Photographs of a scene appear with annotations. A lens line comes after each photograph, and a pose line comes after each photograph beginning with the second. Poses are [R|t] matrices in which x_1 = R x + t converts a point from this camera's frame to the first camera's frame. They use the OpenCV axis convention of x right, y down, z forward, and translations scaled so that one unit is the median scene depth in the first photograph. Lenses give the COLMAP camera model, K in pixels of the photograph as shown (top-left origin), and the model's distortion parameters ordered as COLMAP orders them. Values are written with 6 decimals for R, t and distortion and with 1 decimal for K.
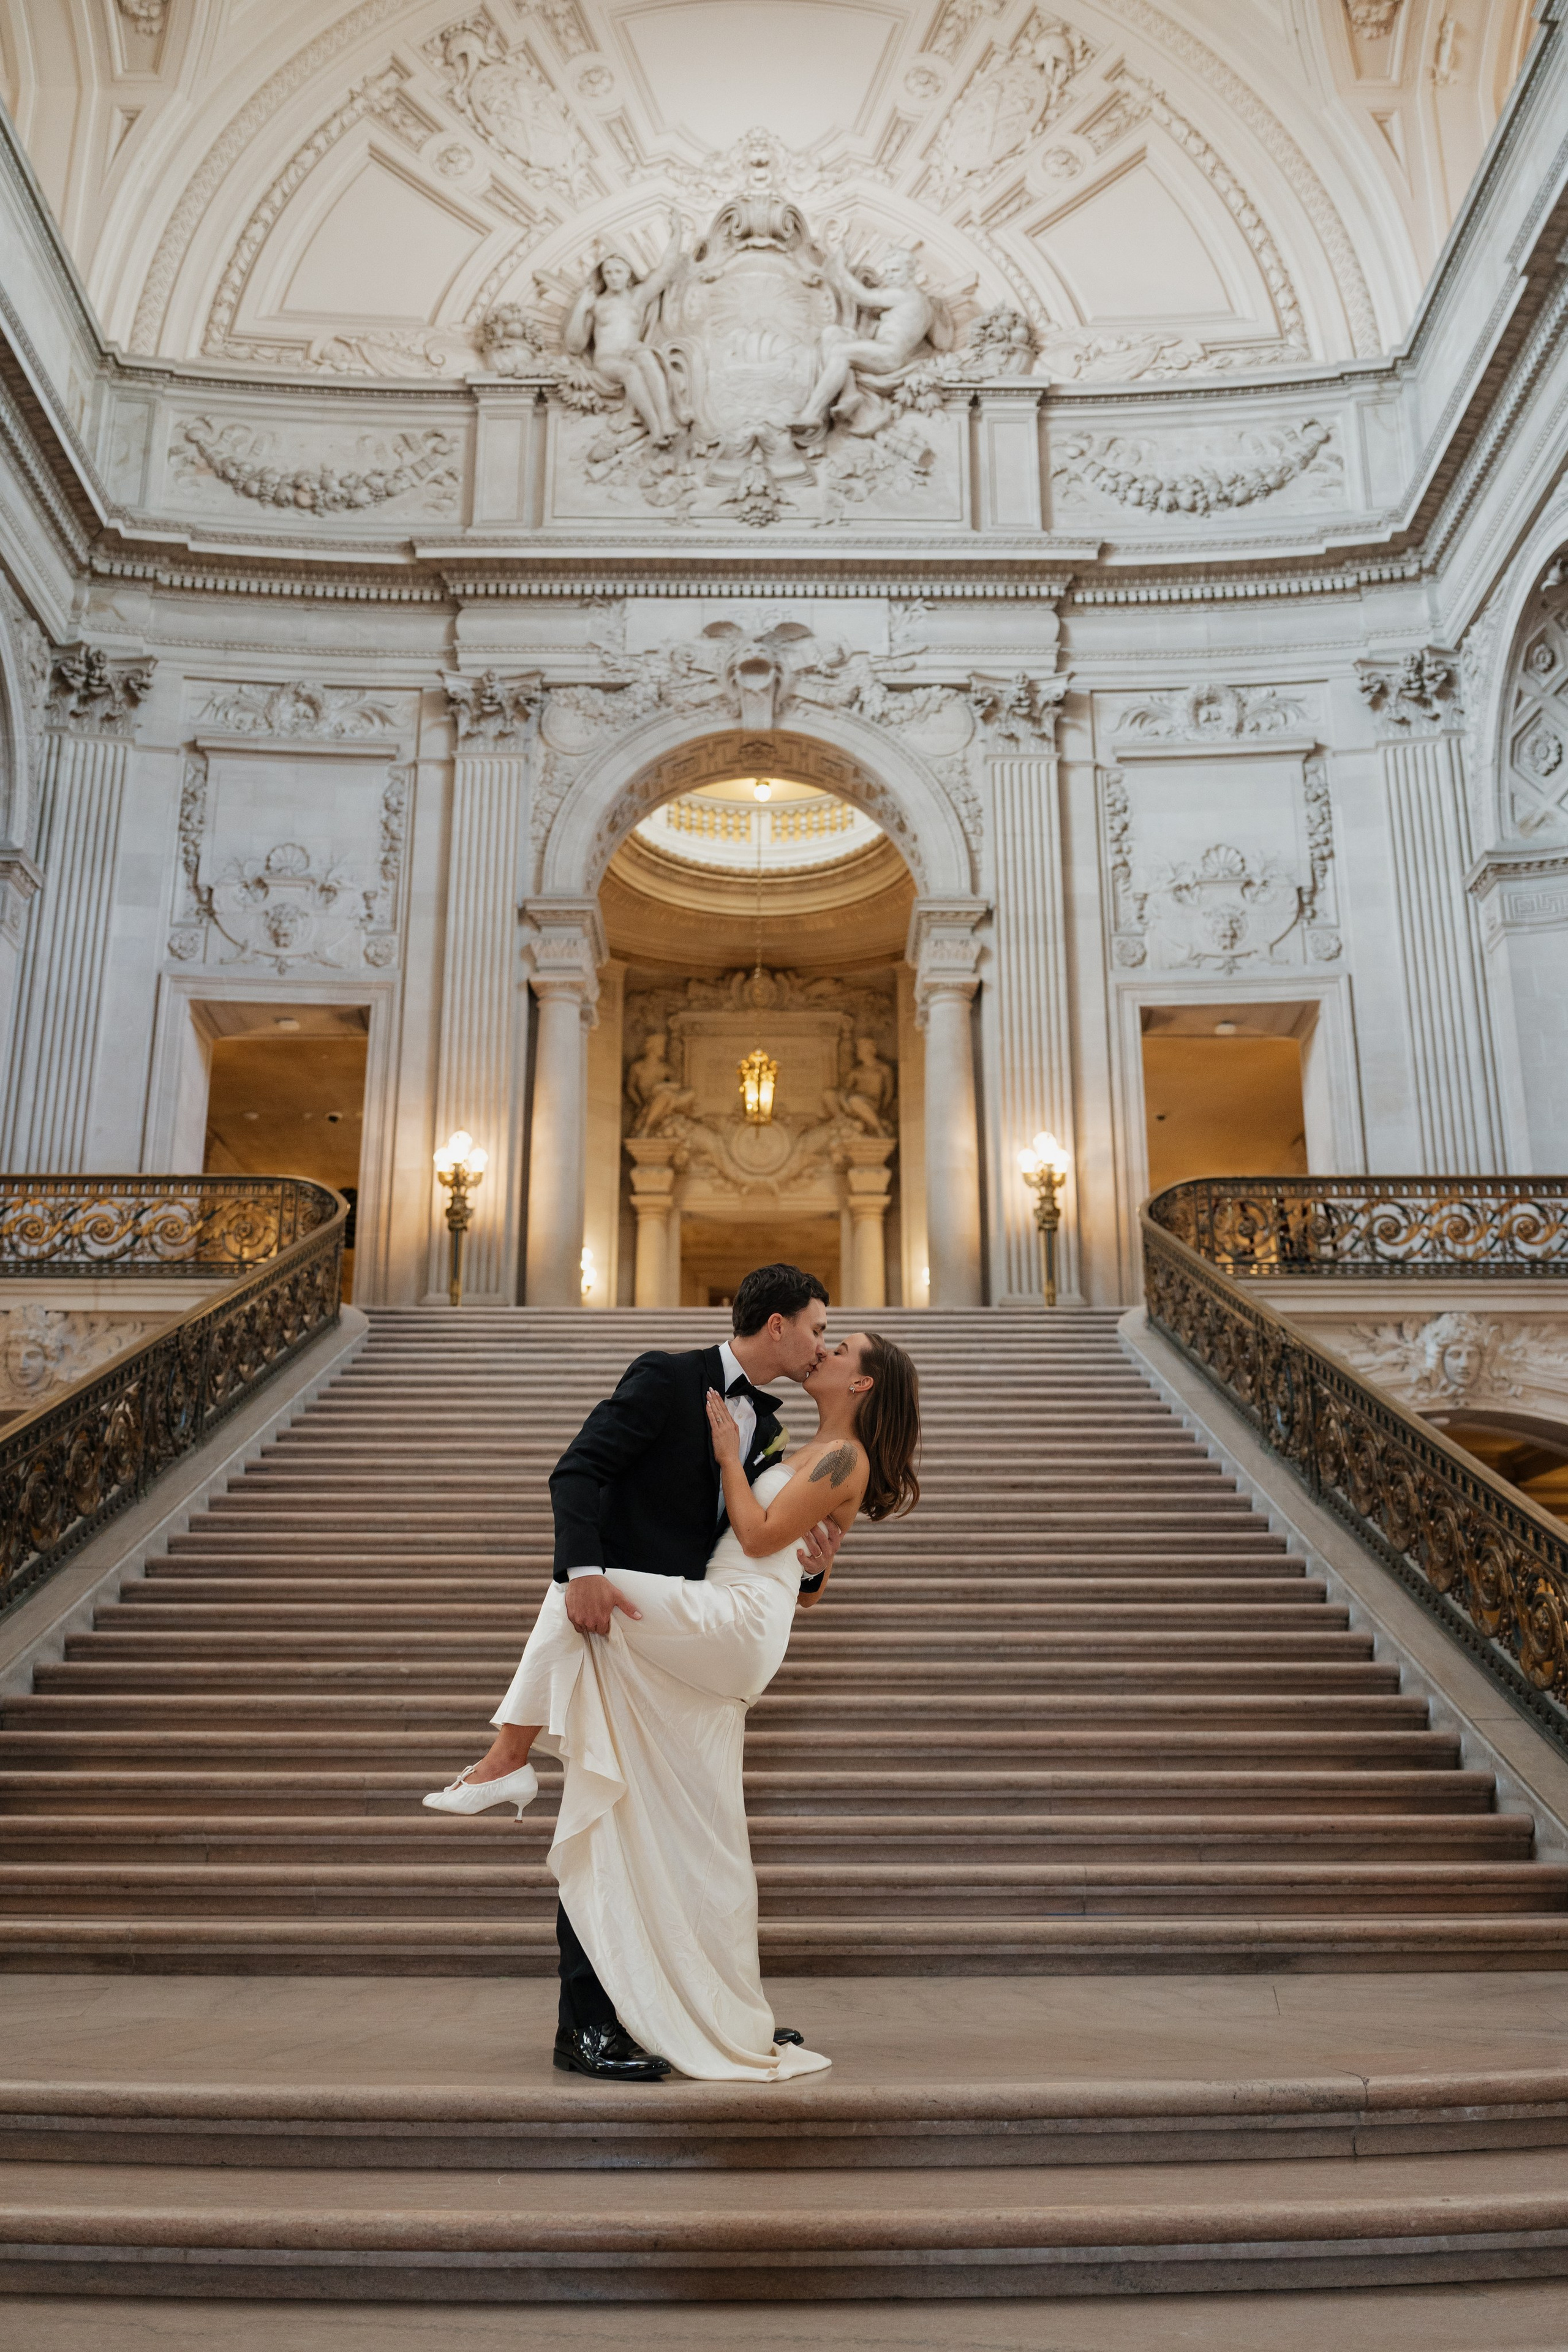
lens RADIAL K [[1908.6, 0, 770.7], [0, 1908.6, 1188.1], [0, 0, 1]] dist [-0.004442, -0.003271]
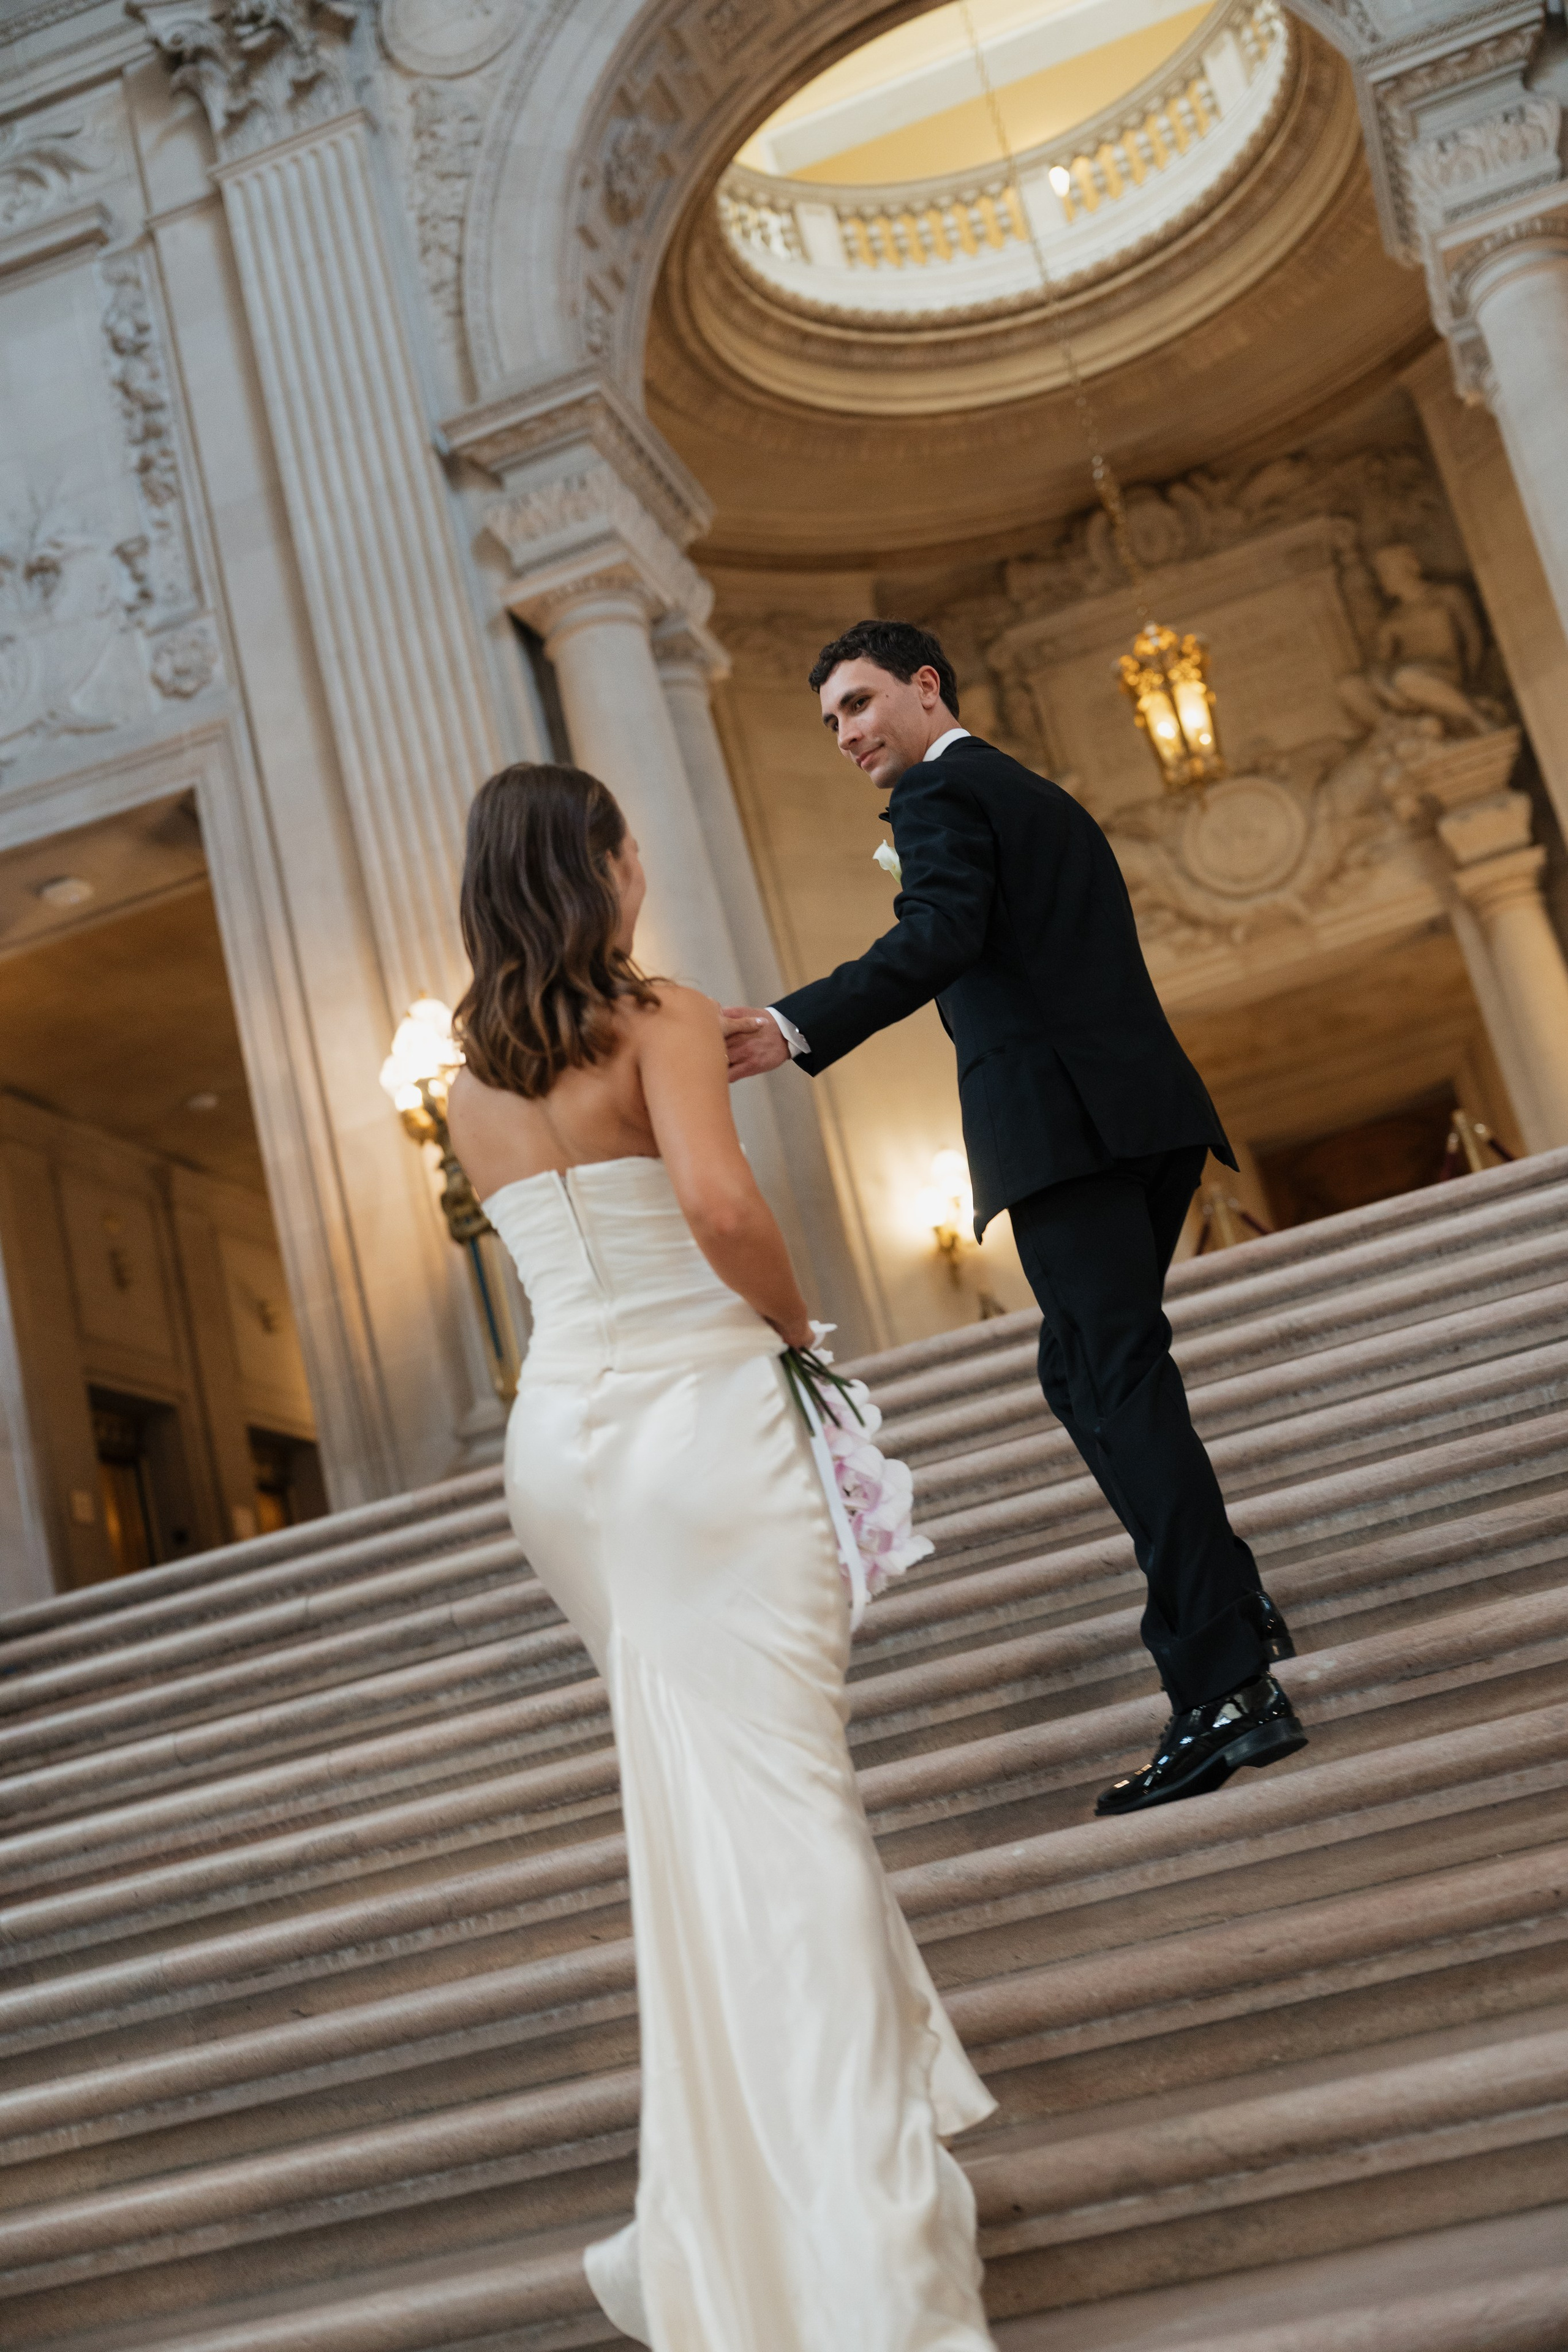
lens RADIAL K [[2711.2, 0, 787.1], [0, 2711.2, 1119.3], [0, 0, 1]] dist [0.026724, -0.009702]
pose [[0.926612, -0.300089, -0.226578, 0.028953], [0.306950, 0.951711, -0.005181, 0.018719], [0.217192, -0.064748, 0.973979, 0.408408]]
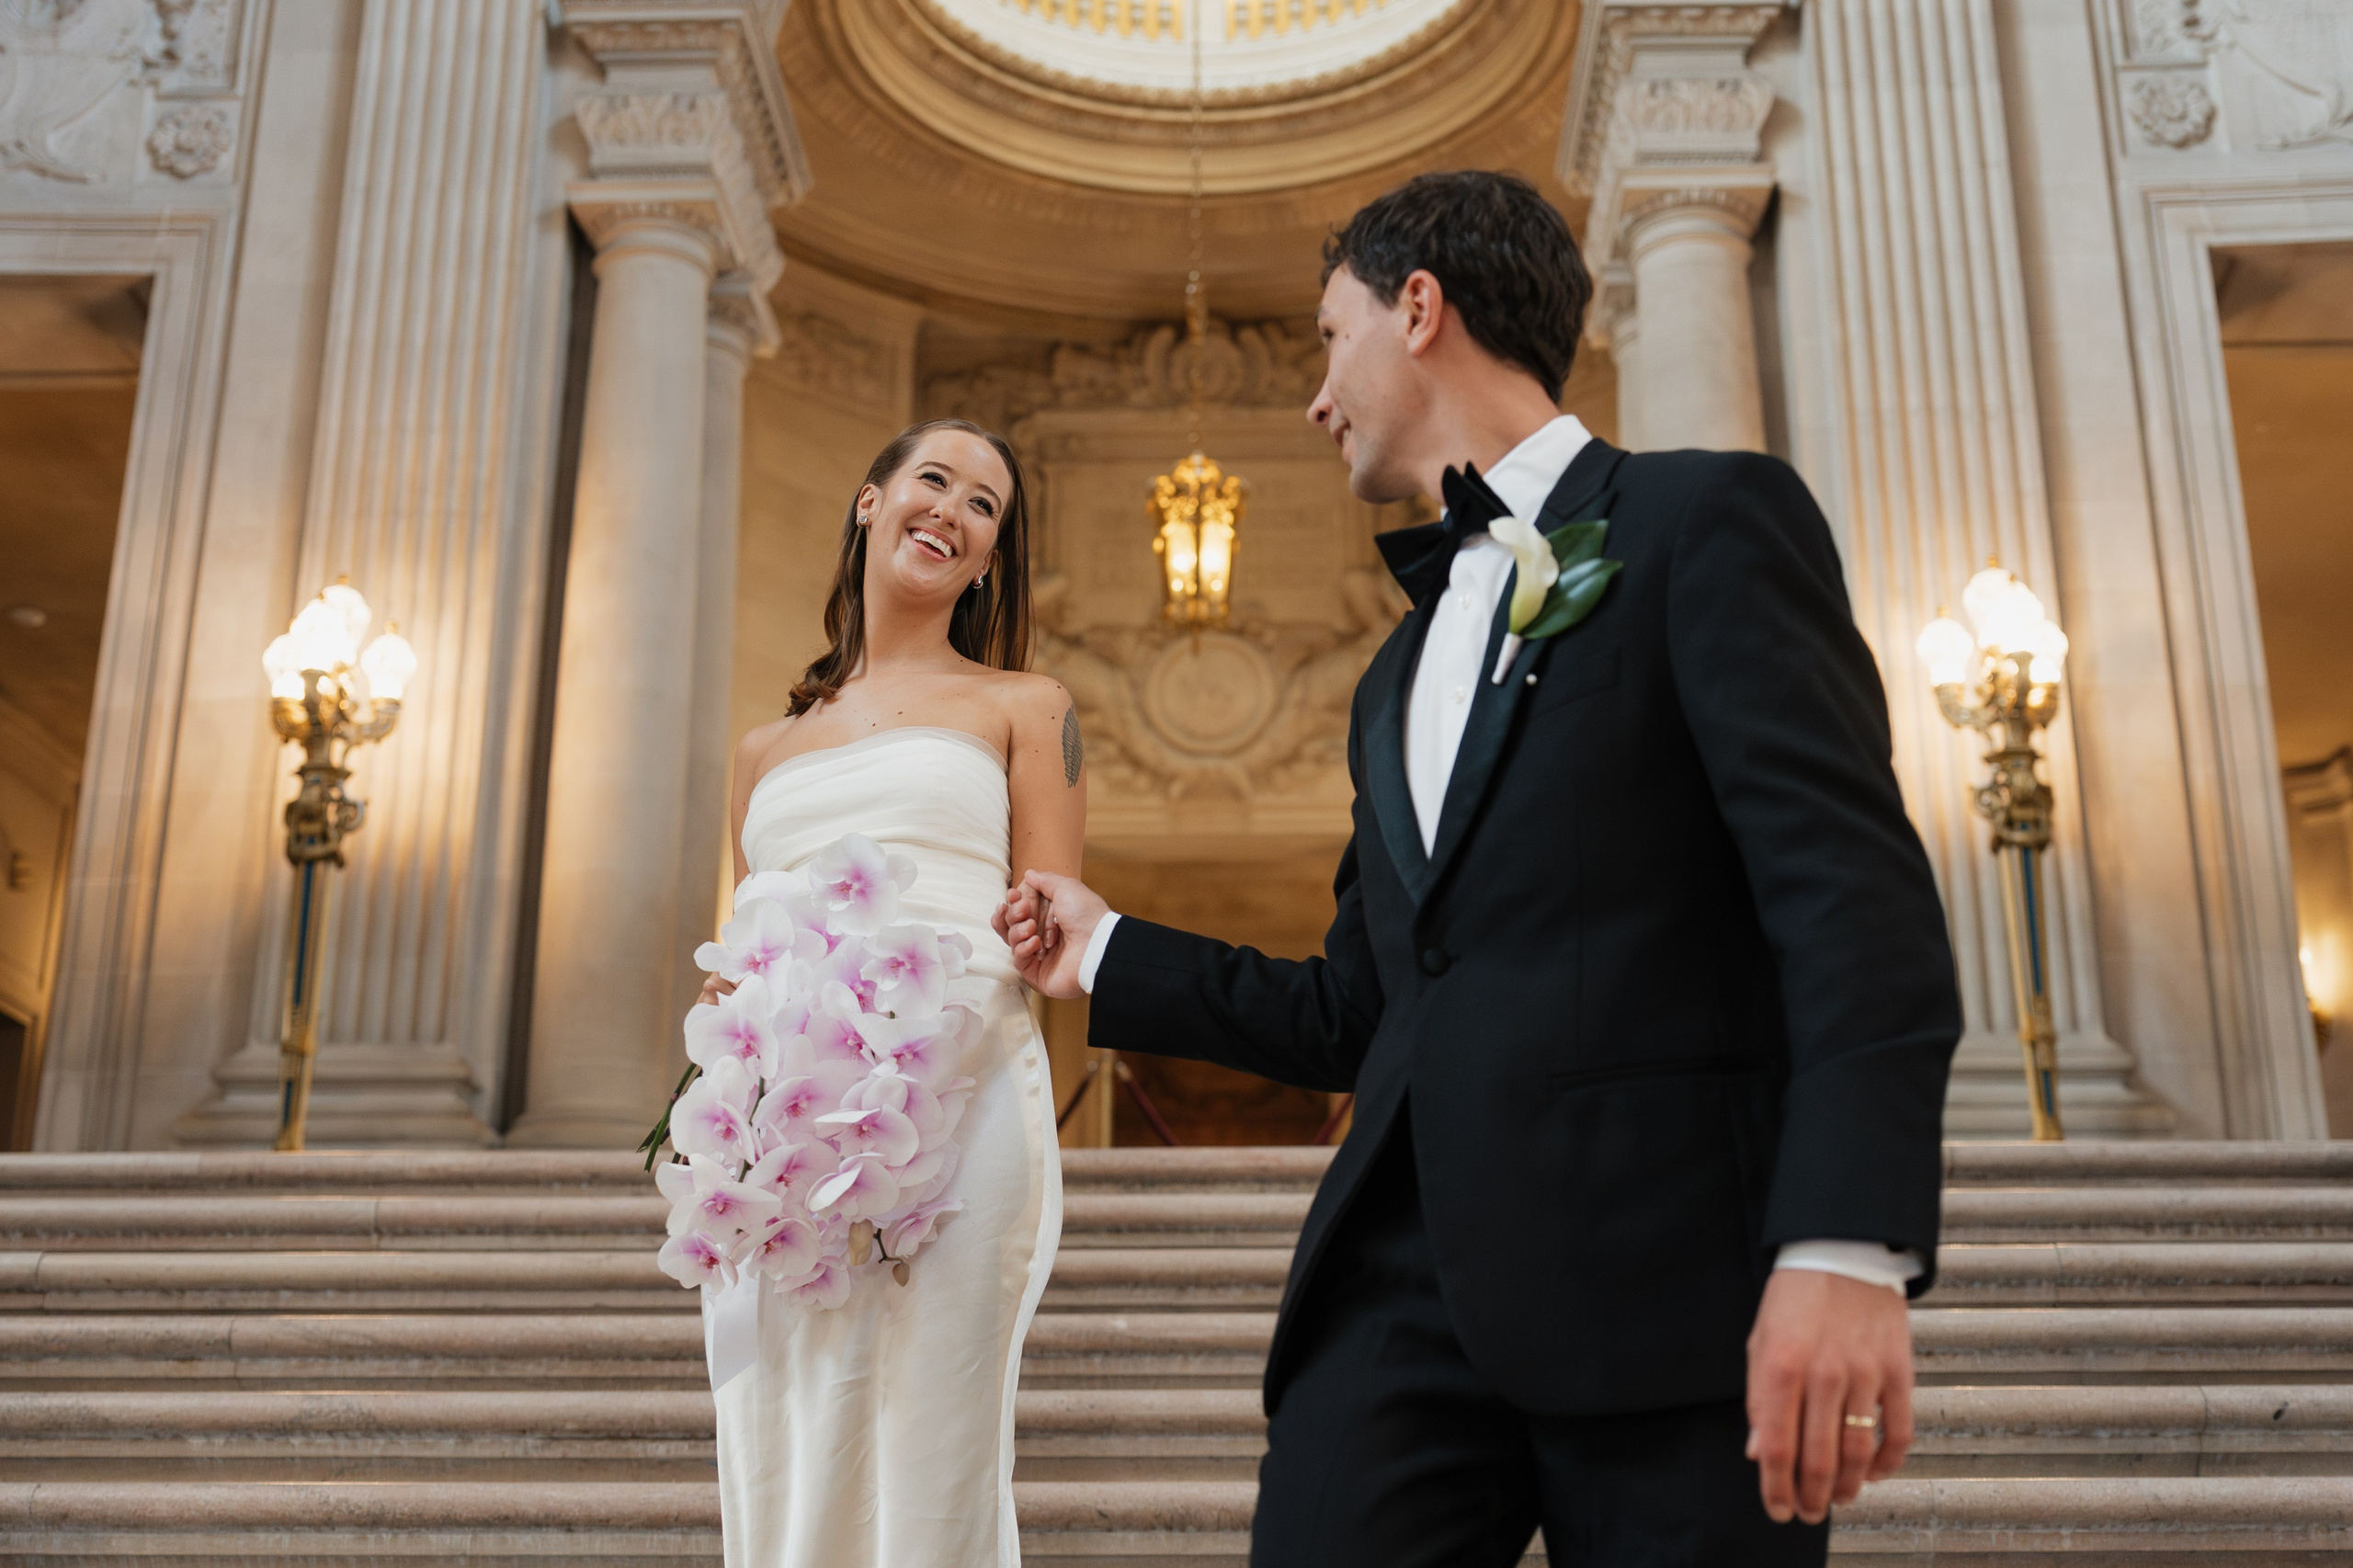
lens RADIAL K [[2794.5, 0, 1180.2], [0, 2794.5, 684.6], [0, 0, 1]] dist [0.001103, -0.027792]
pose [[0.999601, -0.010198, -0.026353, 0.007007], [0.008771, 0.998517, -0.053732, 0.016014], [0.026862, 0.053479, 0.998208, 0.435957]]
